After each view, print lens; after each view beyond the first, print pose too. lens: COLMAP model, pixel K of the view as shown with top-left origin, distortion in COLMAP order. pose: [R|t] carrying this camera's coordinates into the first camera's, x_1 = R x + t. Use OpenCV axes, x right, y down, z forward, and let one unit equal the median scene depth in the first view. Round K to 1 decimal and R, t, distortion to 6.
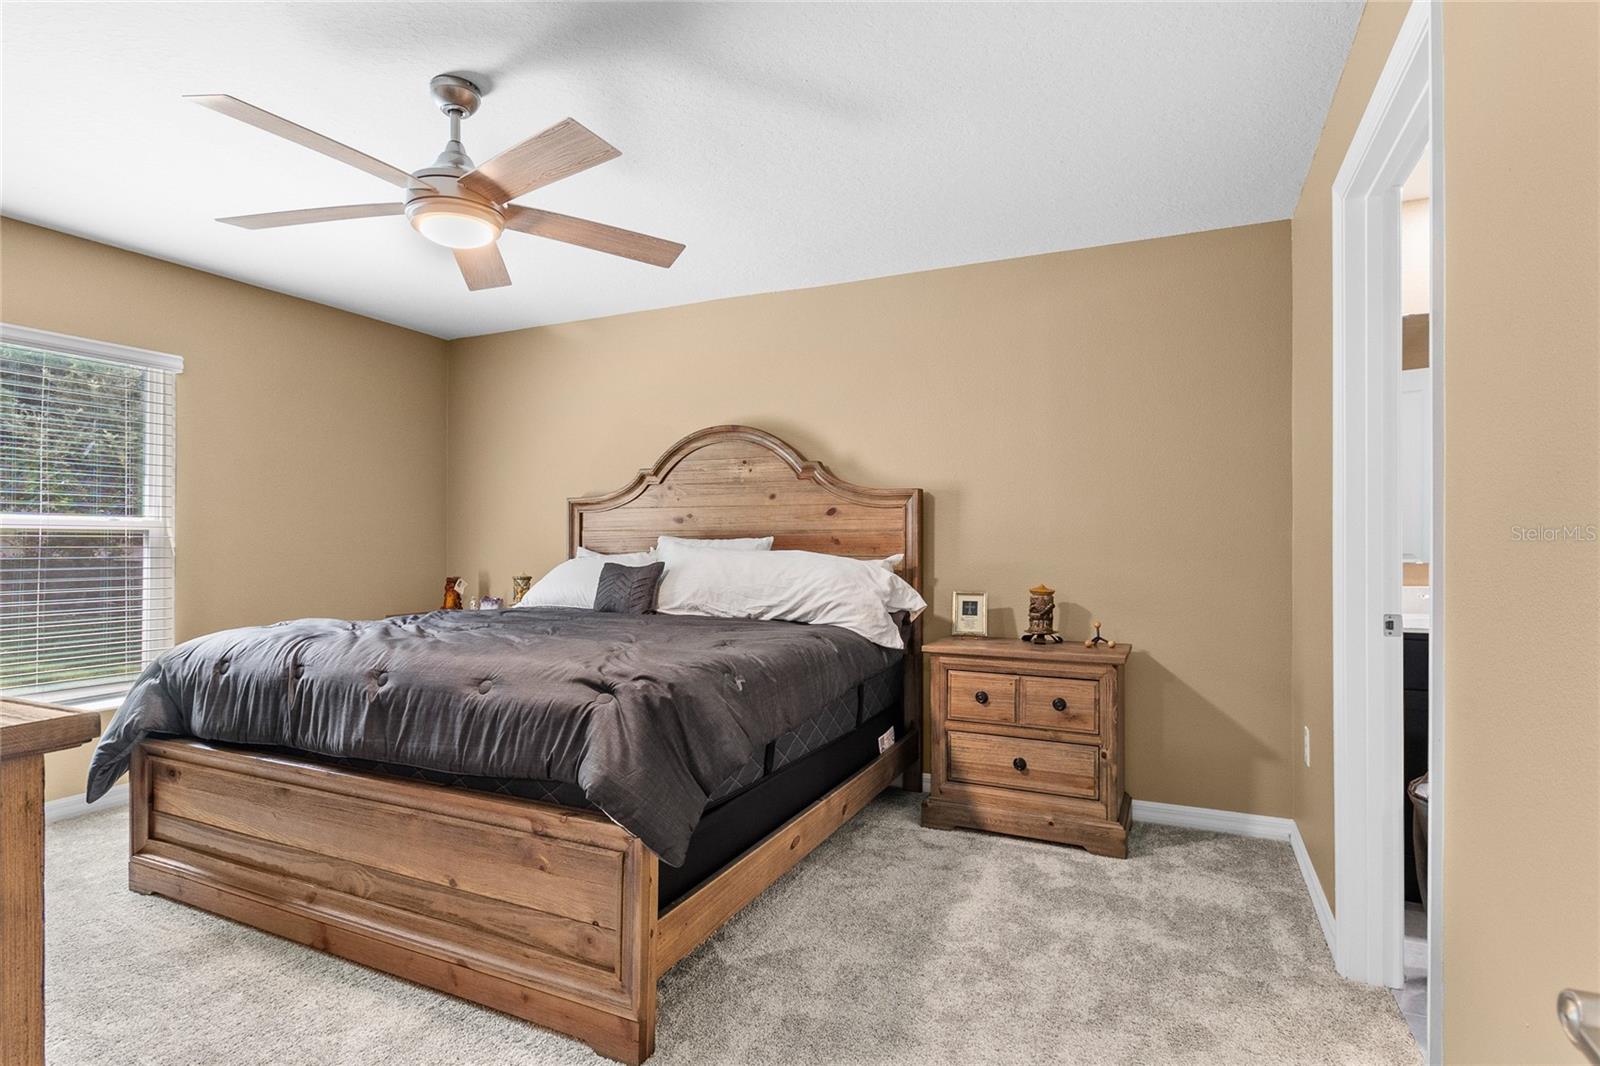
lens RADIAL K [[787.6, 0, 798.2], [0, 787.6, 539.7], [0, 0, 1]] dist [0.000022, -0.000201]
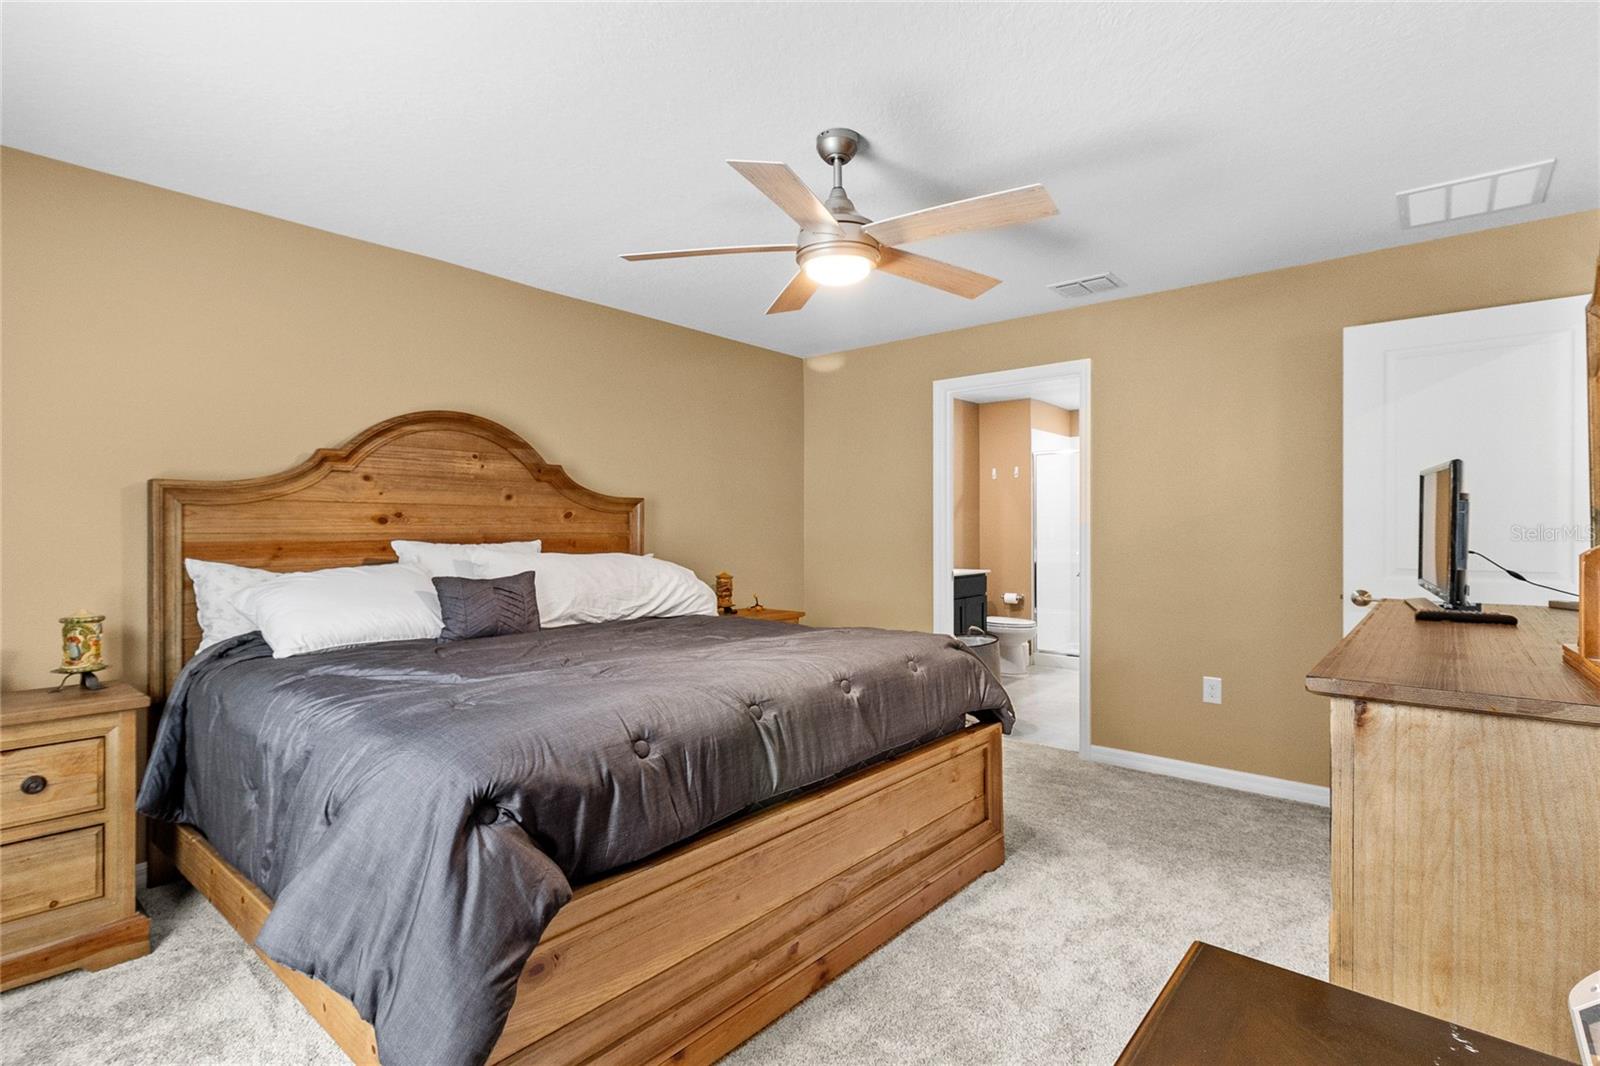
lens RADIAL K [[744.1, 0, 800.5], [0, 744.1, 535.9], [0, 0, 1]] dist [0.000621, -0.000226]
pose [[0.281748, -0.007412, 0.959460, -0.831244], [-0.001182, 0.999967, 0.008072, -0.016868], [-0.959488, -0.003408, 0.281730, 0.436753]]
